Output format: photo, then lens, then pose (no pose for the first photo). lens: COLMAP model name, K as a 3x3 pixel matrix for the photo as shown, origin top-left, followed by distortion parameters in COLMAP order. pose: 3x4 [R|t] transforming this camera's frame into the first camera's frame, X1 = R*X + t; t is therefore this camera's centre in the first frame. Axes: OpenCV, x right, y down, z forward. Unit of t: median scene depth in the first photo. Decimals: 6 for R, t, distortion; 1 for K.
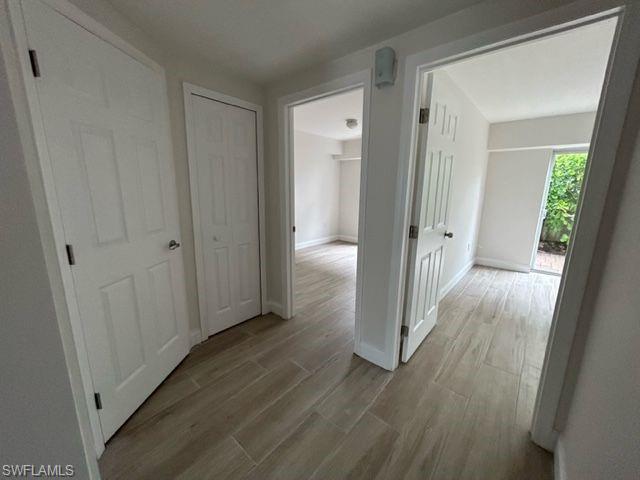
lens RADIAL K [[257.5, 0, 321.5], [0, 257.5, 242.1], [0, 0, 1]] dist [-0.000147, -0.000176]
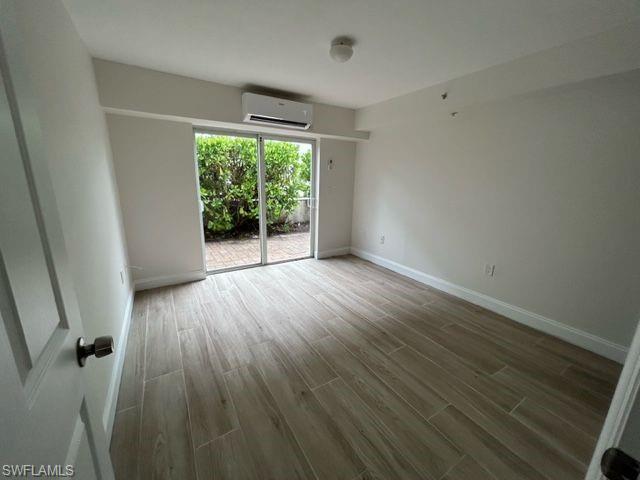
lens RADIAL K [[257.5, 0, 324.6], [0, 257.5, 239.6], [0, 0, 1]] dist [-0.000147, -0.000176]
pose [[0.299050, -0.224405, 0.927476, 0.197736], [0.176187, 0.968229, 0.177456, -0.084573], [-0.937831, 0.110341, 0.329086, 0.386811]]
